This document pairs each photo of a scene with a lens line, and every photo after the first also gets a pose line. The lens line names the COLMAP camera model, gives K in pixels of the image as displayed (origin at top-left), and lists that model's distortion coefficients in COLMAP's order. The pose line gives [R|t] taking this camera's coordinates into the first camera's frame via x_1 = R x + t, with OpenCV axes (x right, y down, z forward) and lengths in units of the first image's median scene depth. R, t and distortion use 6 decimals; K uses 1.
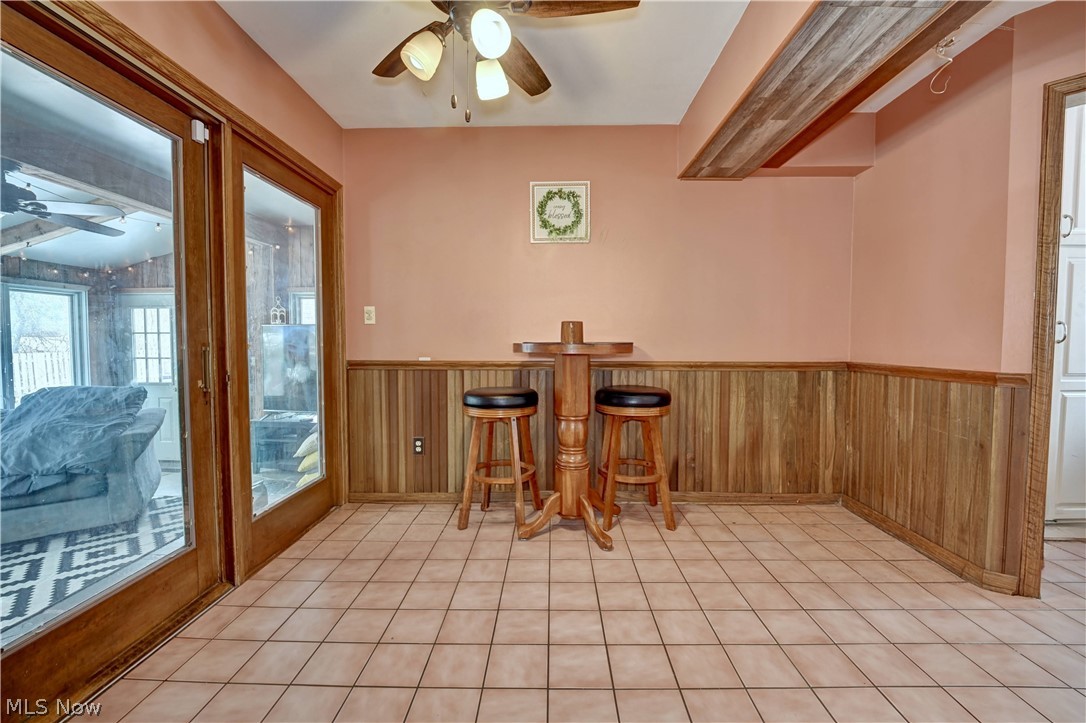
lens RADIAL K [[449.4, 0, 541.6], [0, 449.4, 365.9], [0, 0, 1]] dist [0.002682, -0.004332]
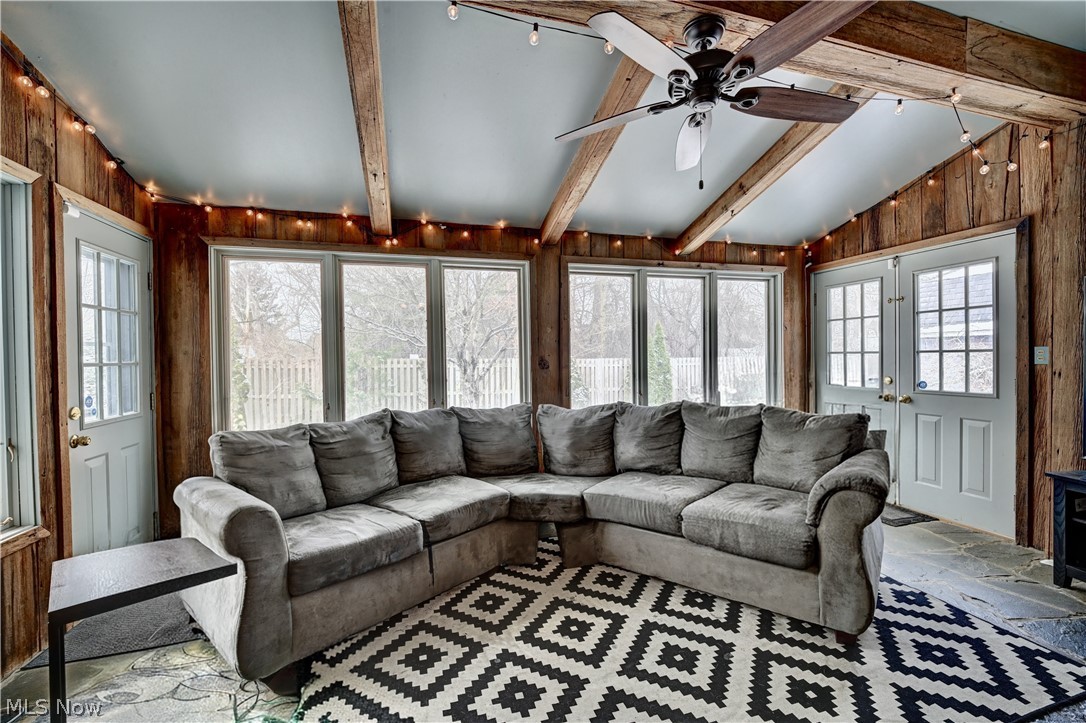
lens RADIAL K [[449.4, 0, 539.8], [0, 449.4, 360.6], [0, 0, 1]] dist [0.002682, -0.004332]
pose [[0.307080, 0.005145, -0.951670, -0.349979], [-0.031016, 0.999508, -0.004604, 0.016389], [0.951178, 0.030931, 0.307089, 0.312467]]
